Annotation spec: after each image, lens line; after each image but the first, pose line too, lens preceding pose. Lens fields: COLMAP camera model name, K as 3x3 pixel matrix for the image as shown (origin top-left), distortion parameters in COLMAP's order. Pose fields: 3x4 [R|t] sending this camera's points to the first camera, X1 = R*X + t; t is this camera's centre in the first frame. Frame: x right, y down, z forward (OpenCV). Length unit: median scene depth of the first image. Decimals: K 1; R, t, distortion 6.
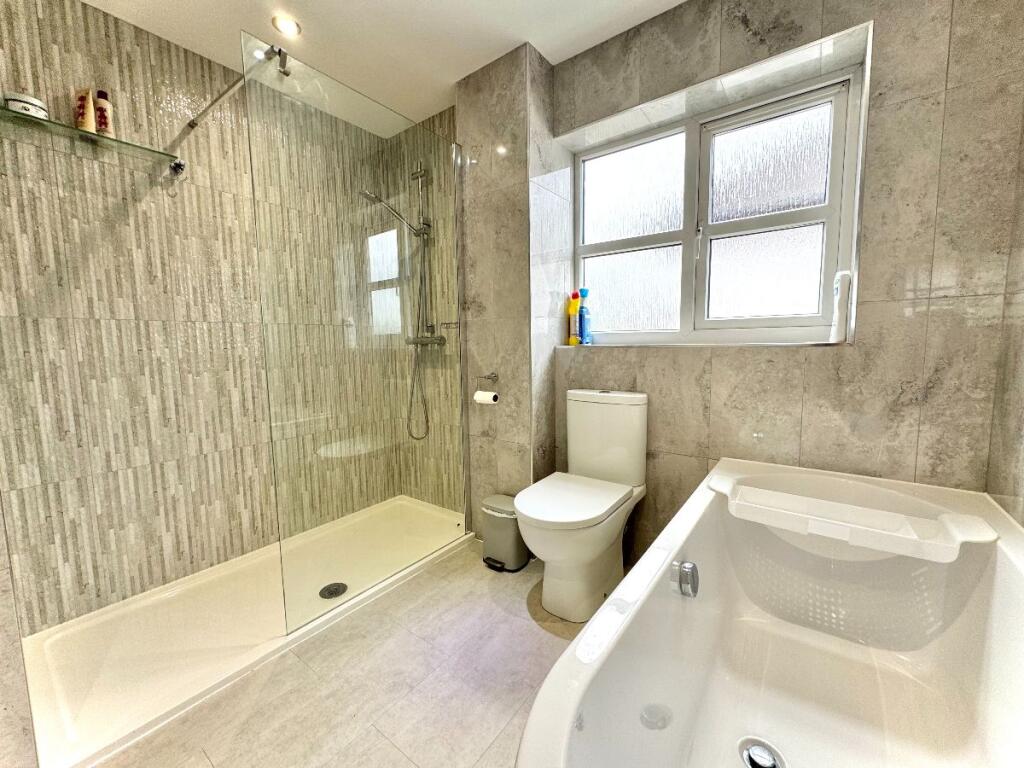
lens RADIAL K [[407.8, 0, 512.9], [0, 407.8, 382.3], [0, 0, 1]] dist [-0.003014, 0.001297]
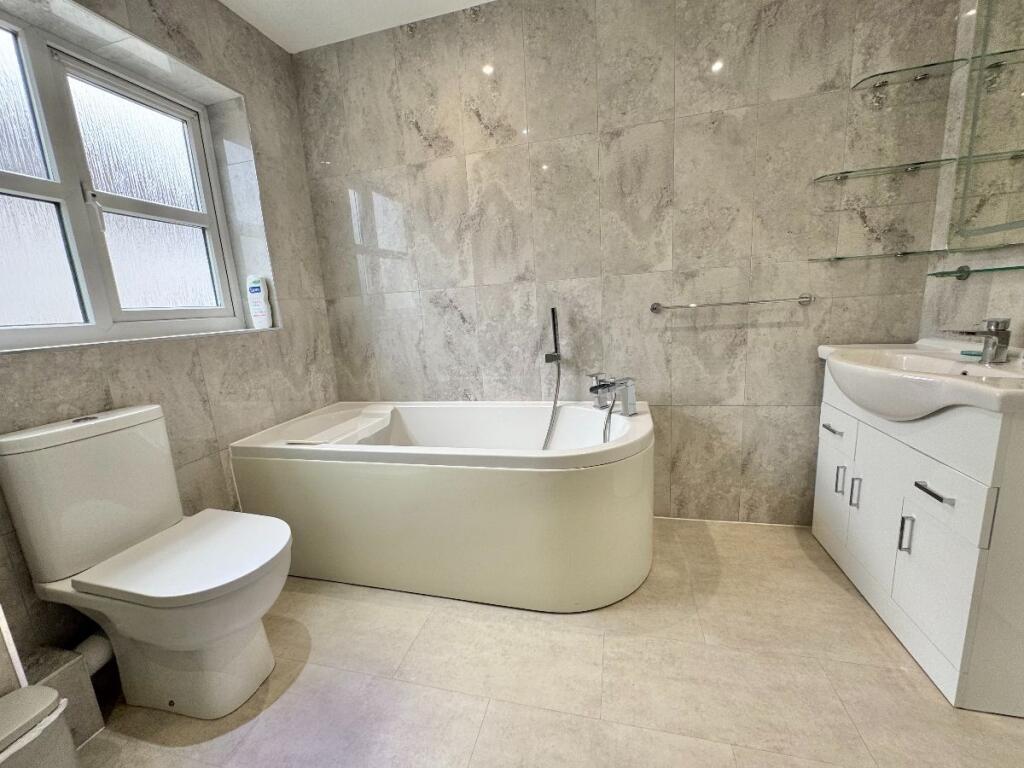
lens RADIAL K [[407.8, 0, 512.8], [0, 407.8, 382.3], [0, 0, 1]] dist [-0.003014, 0.001297]
pose [[-0.376624, -0.135446, 0.916411, -0.691294], [0.157751, 0.965427, 0.207523, -0.067597], [-0.912835, 0.222723, -0.342236, 0.686244]]
